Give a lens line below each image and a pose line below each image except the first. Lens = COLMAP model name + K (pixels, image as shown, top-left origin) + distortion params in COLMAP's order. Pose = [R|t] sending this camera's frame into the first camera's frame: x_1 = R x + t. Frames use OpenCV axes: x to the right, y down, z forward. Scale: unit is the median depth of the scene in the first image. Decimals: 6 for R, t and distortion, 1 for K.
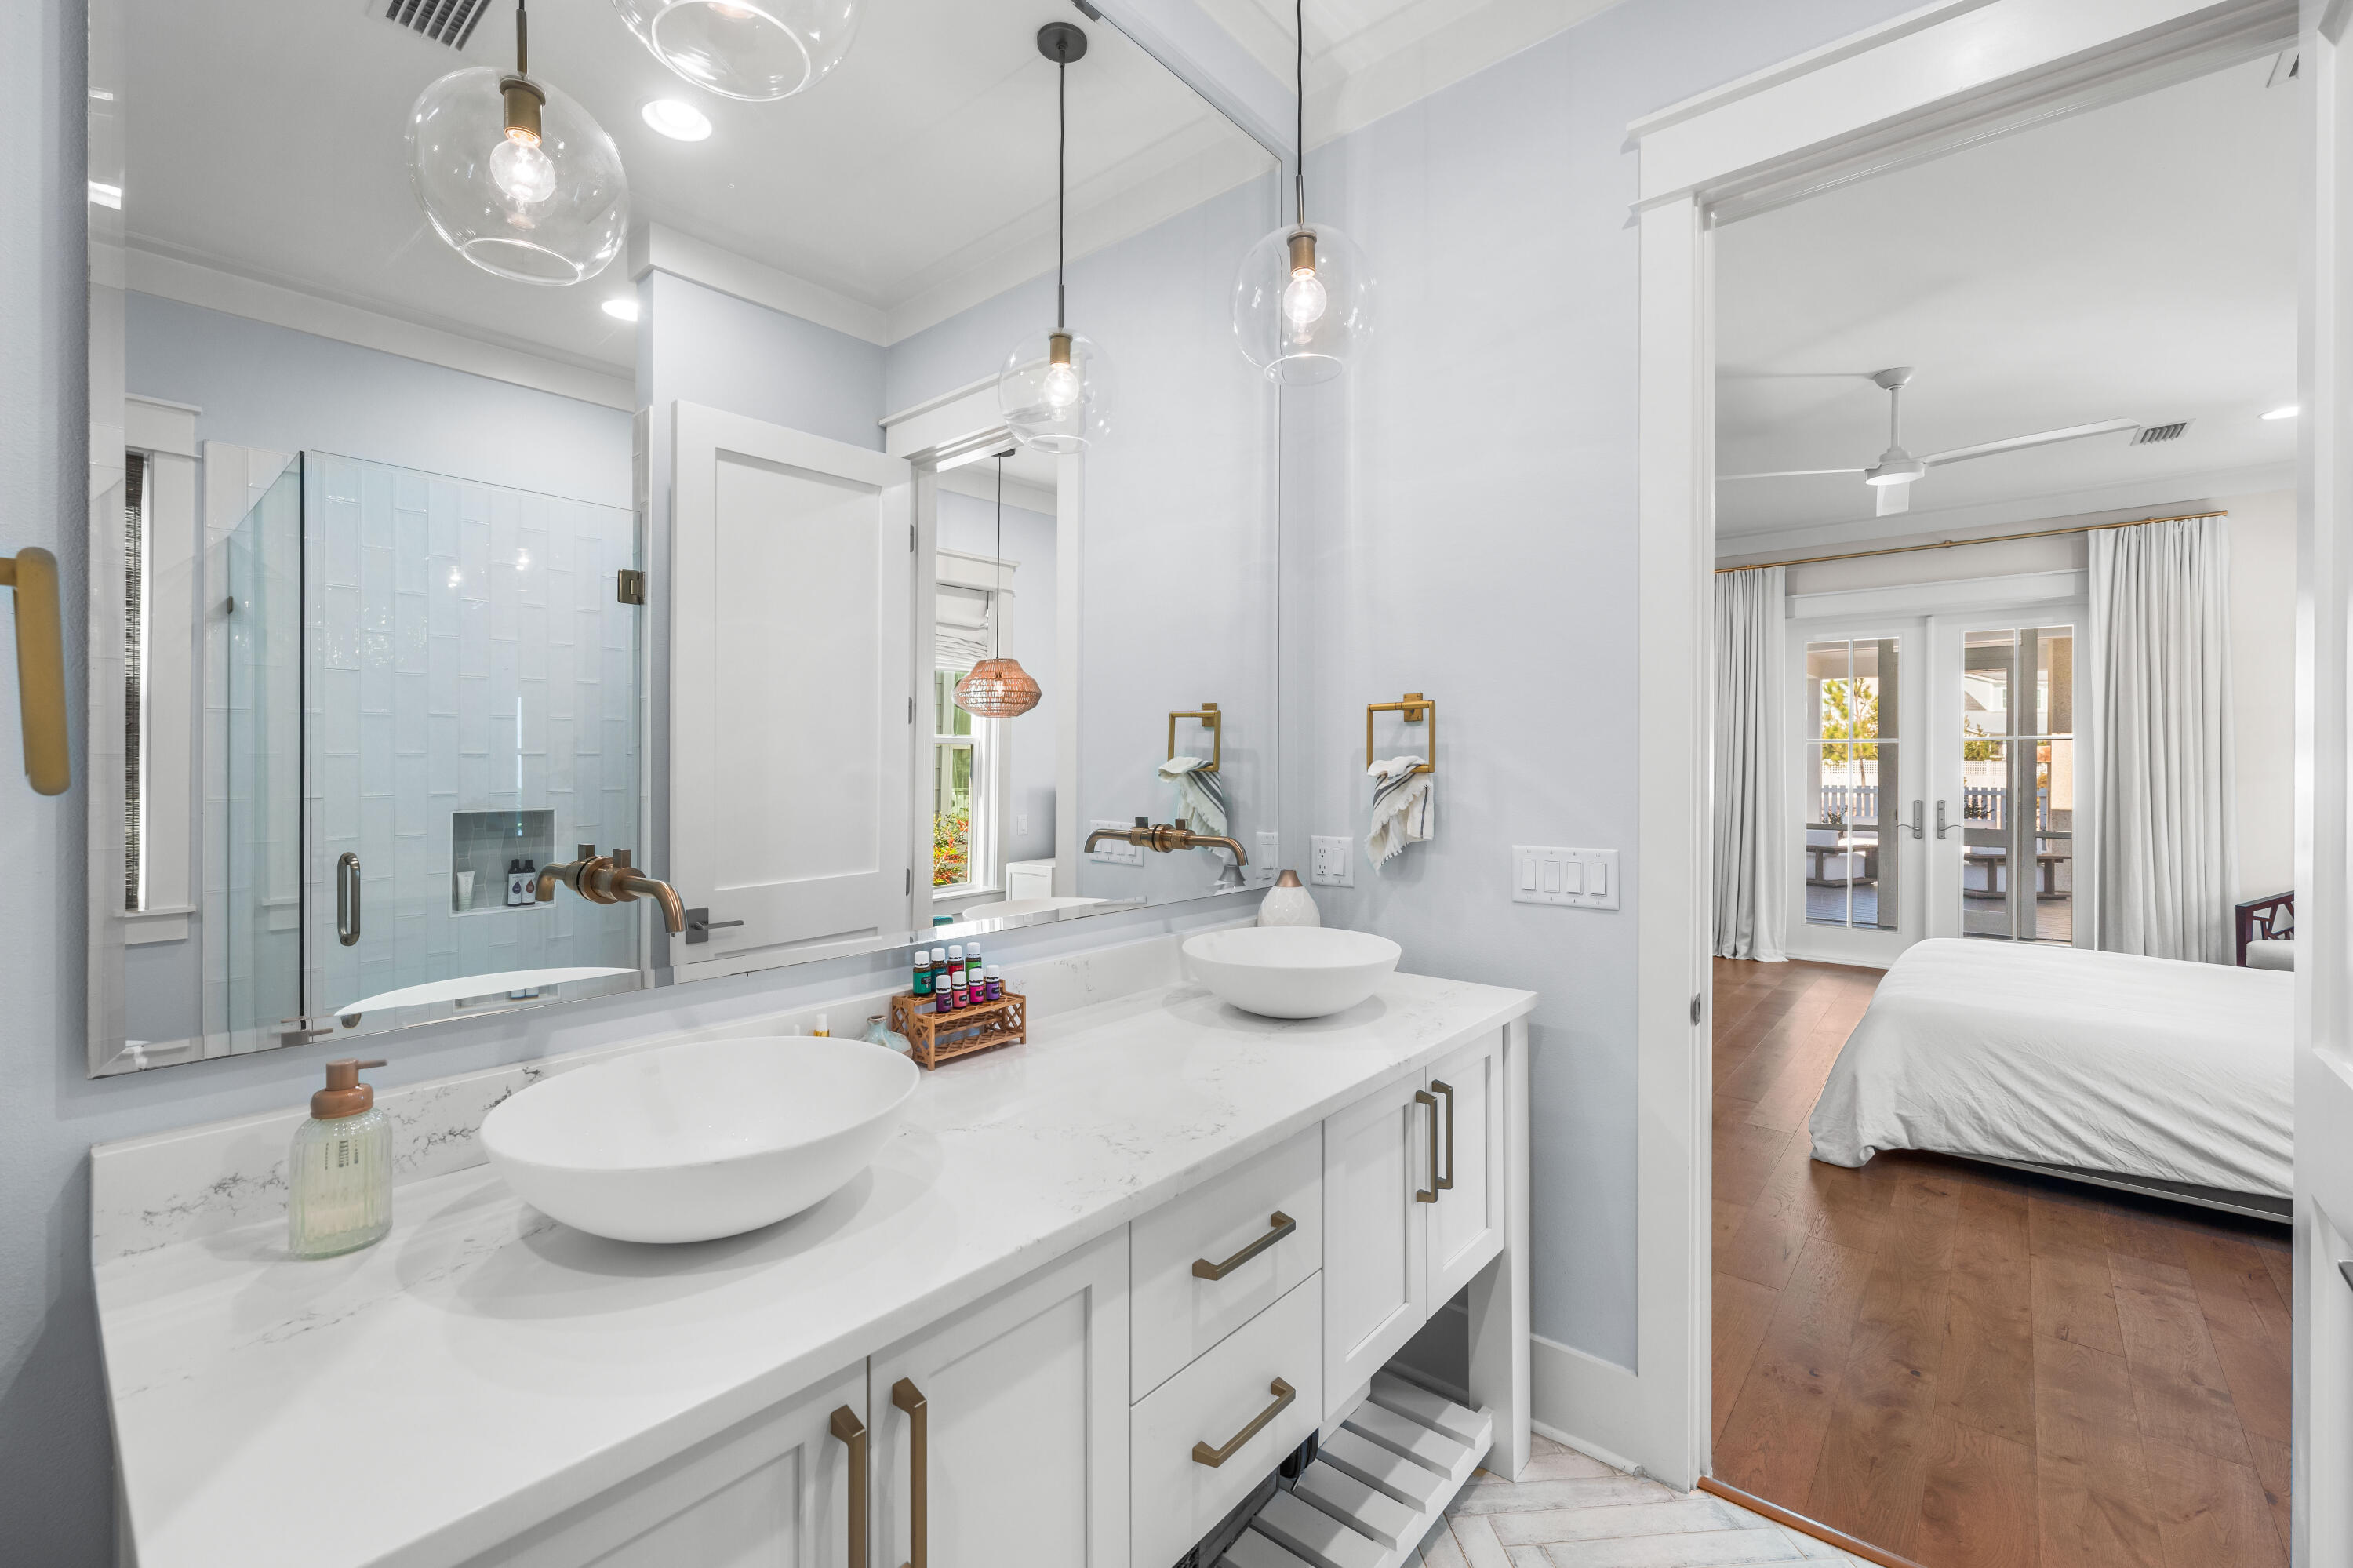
lens RADIAL K [[980.2, 0, 1174.0], [0, 980.2, 759.8], [0, 0, 1]] dist [0.009719, -0.000297]
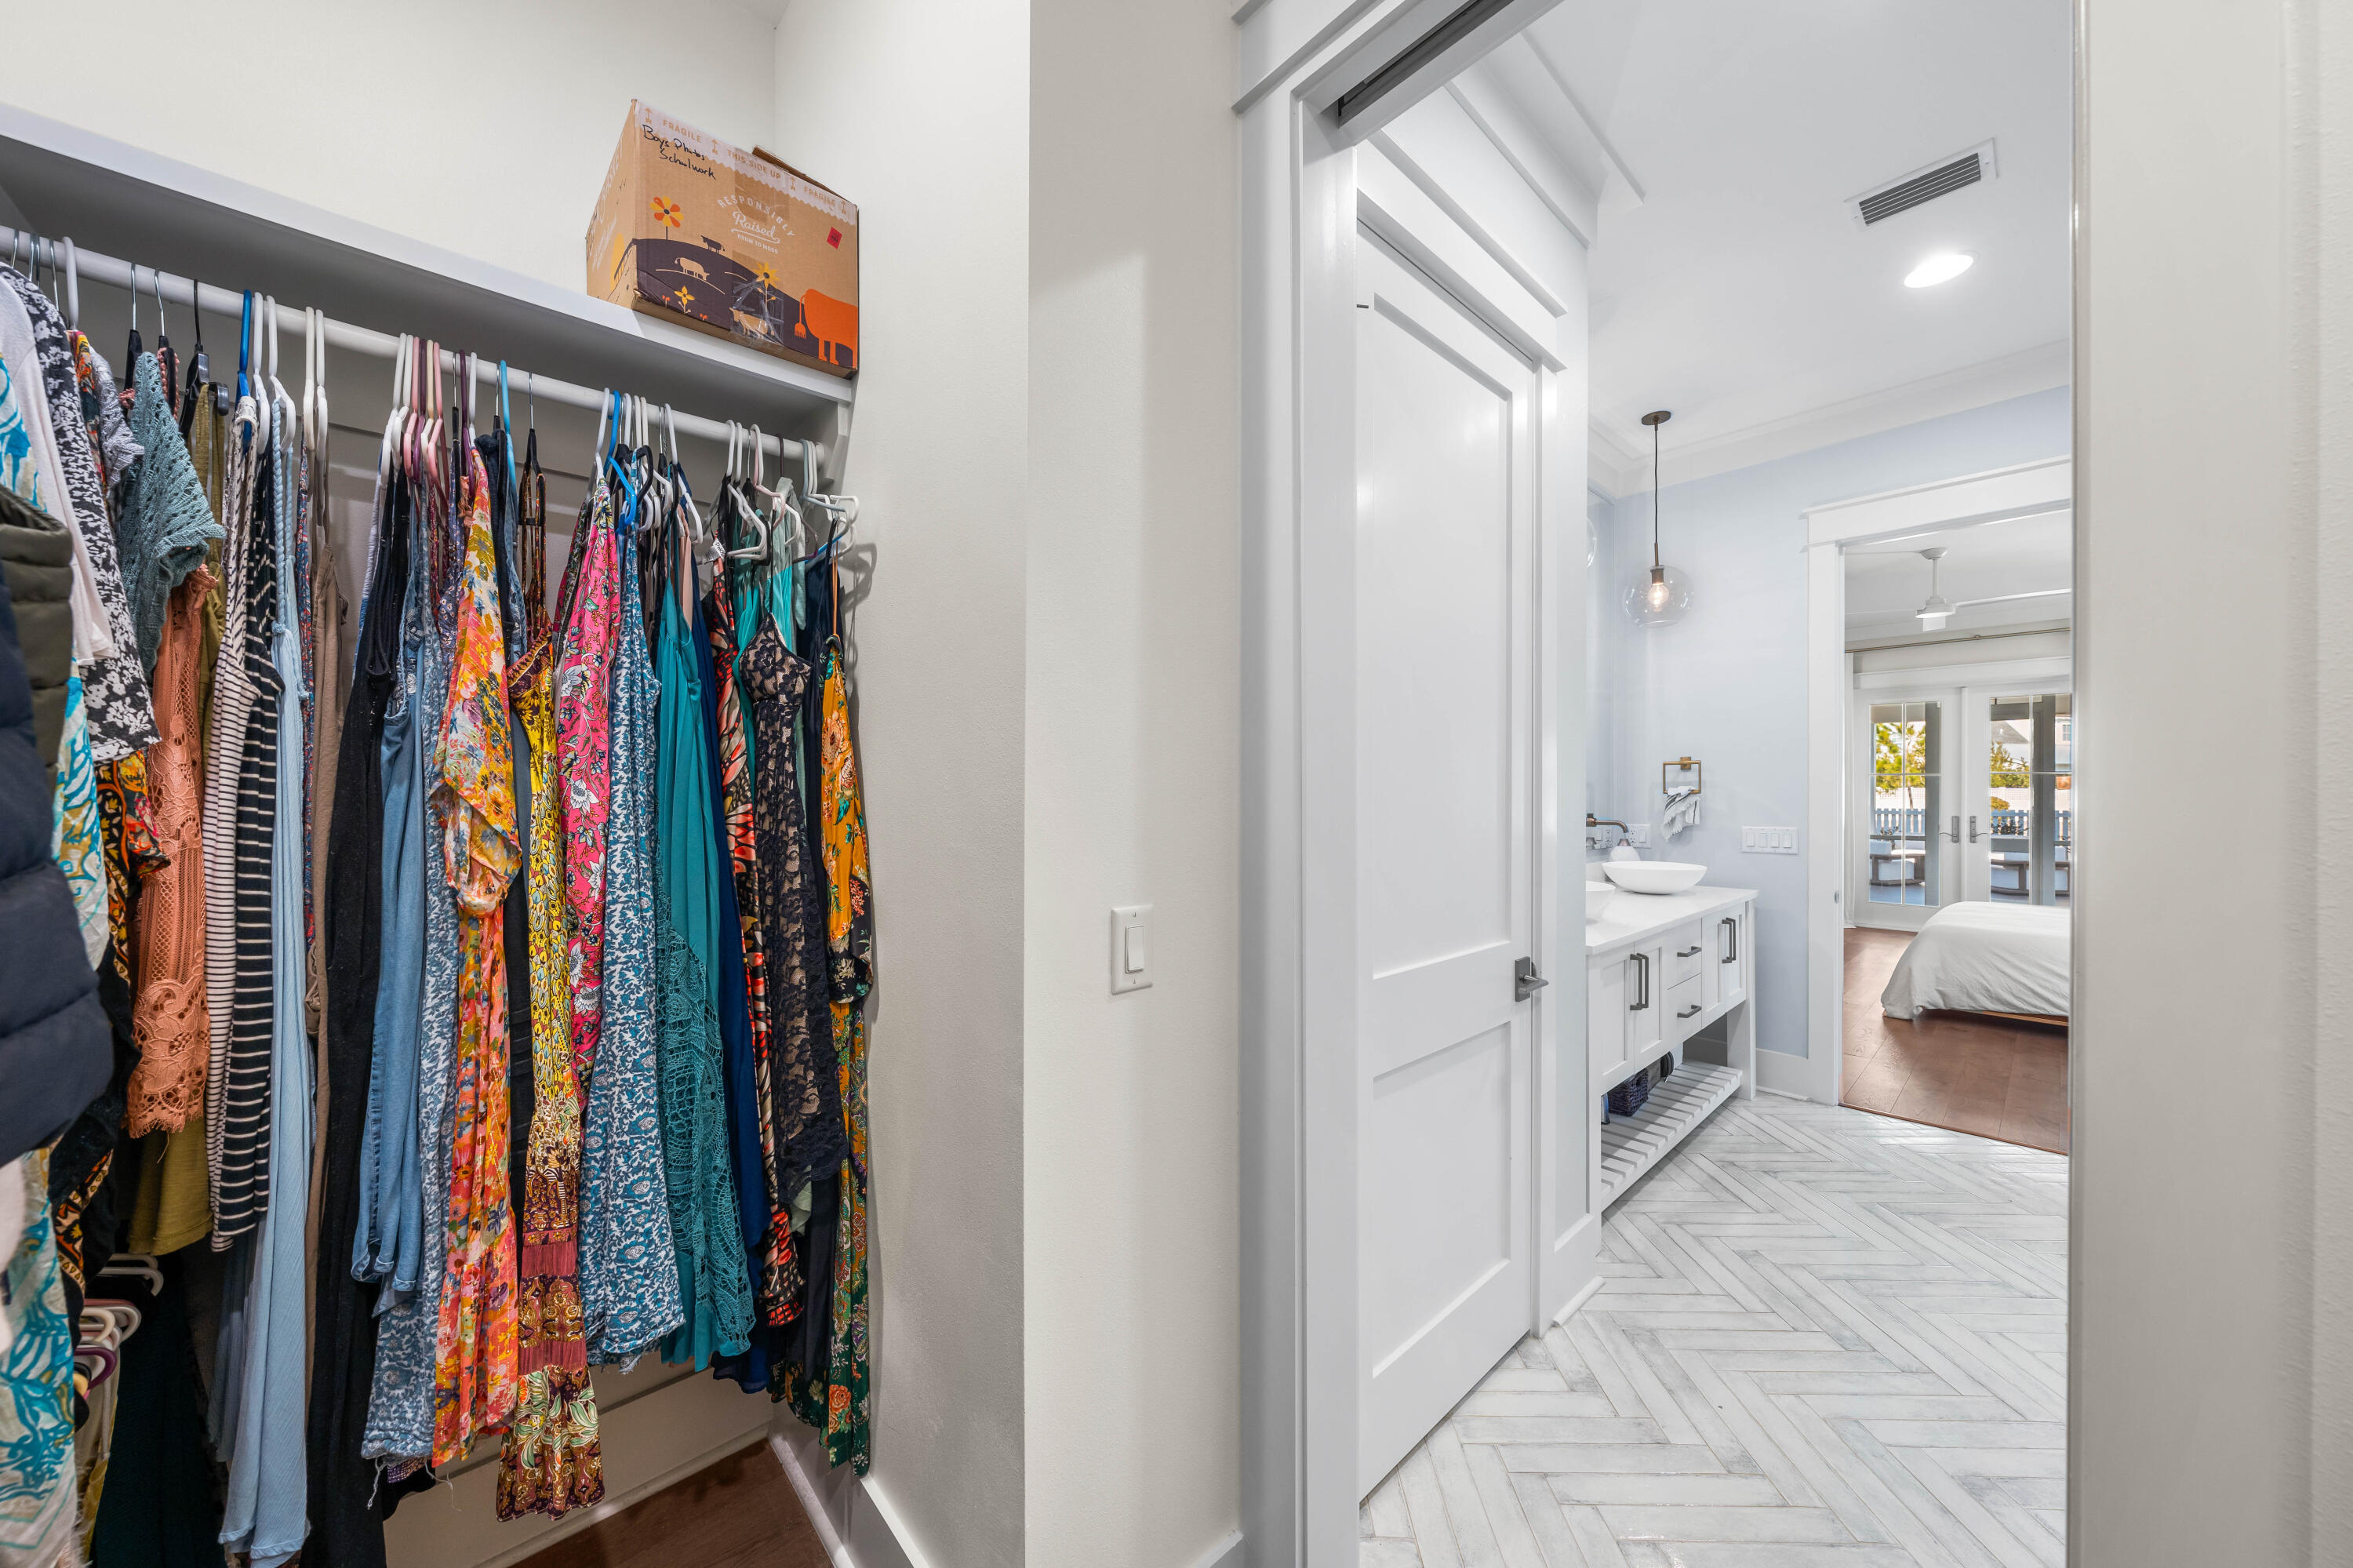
lens RADIAL K [[808.3, 0, 1176.5], [0, 808.3, 792.2], [0, 0, 1]] dist [0.000719, 0.000030]
pose [[0.992058, -0.002606, -0.125751, -0.405884], [0.002855, 0.999994, 0.001805, 0.002133], [0.125745, -0.002150, 0.992060, -0.568499]]
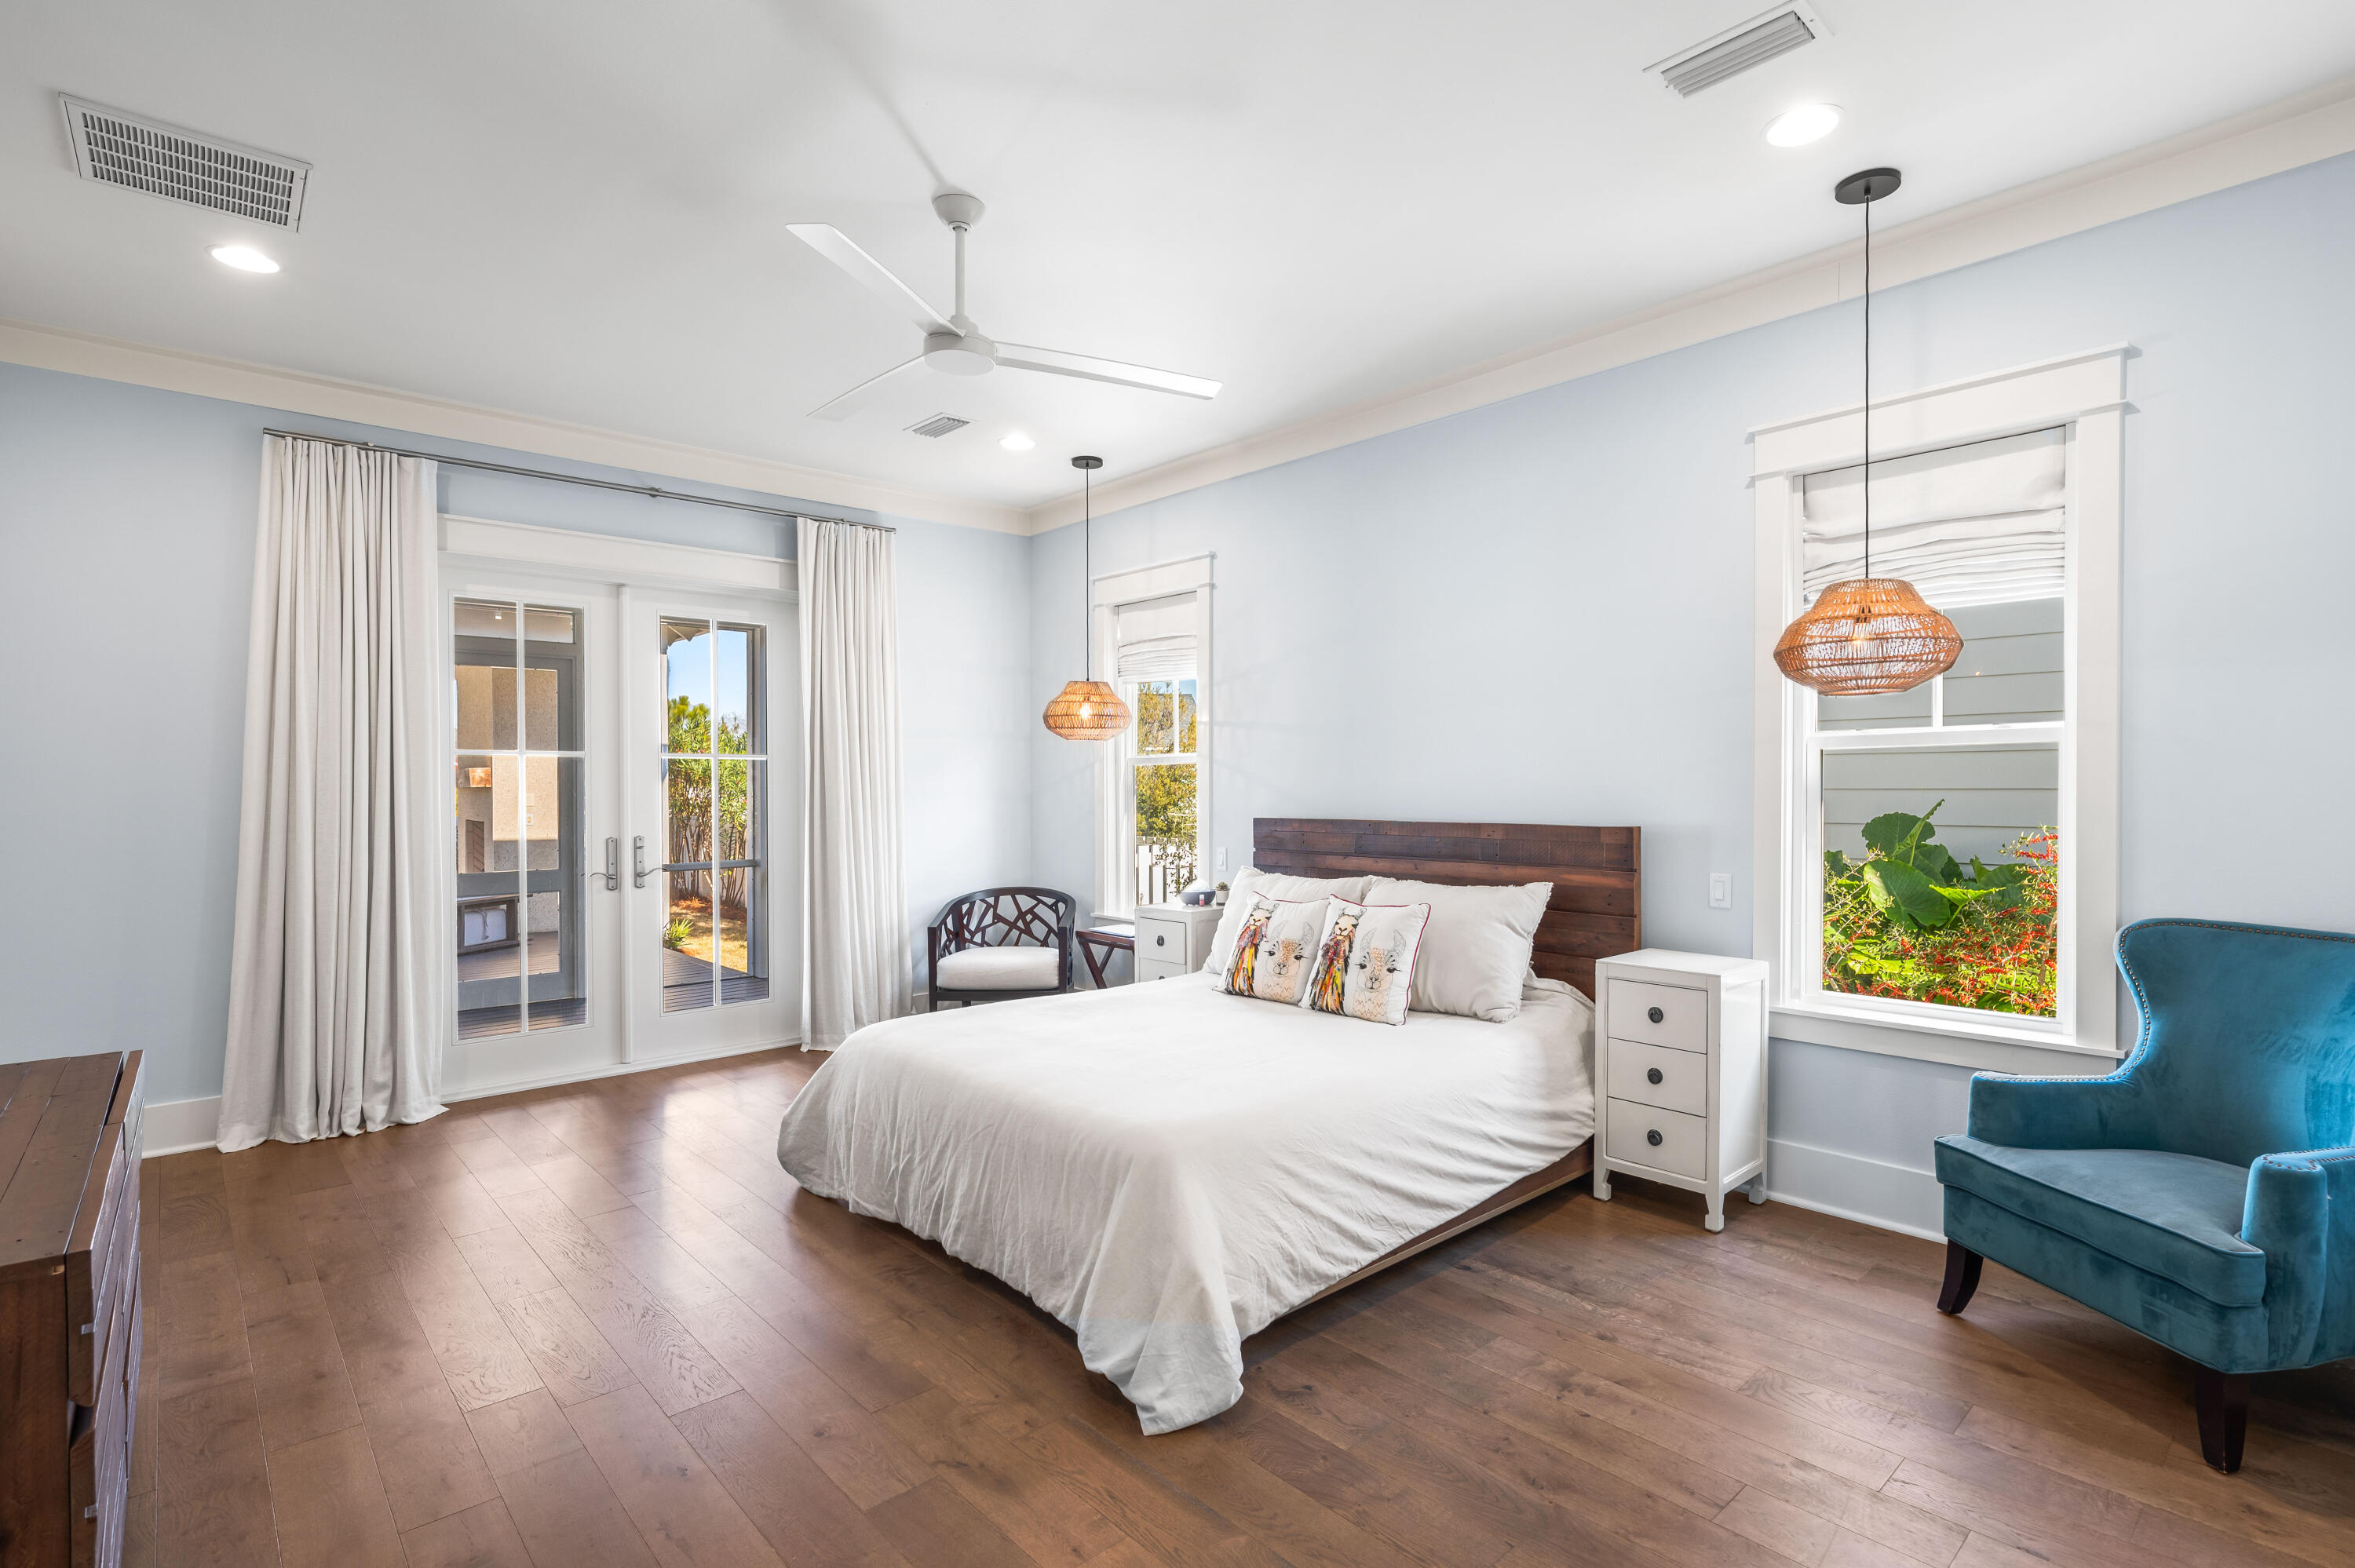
lens RADIAL K [[1123.0, 0, 1177.7], [0, 1123.0, 796.6], [0, 0, 1]] dist [-0.003879, -0.000673]
pose [[0.121393, -0.009884, 0.992555, -0.022337], [0.002187, 0.999951, 0.009691, 0.007334], [-0.992602, 0.000994, 0.121409, 0.892931]]
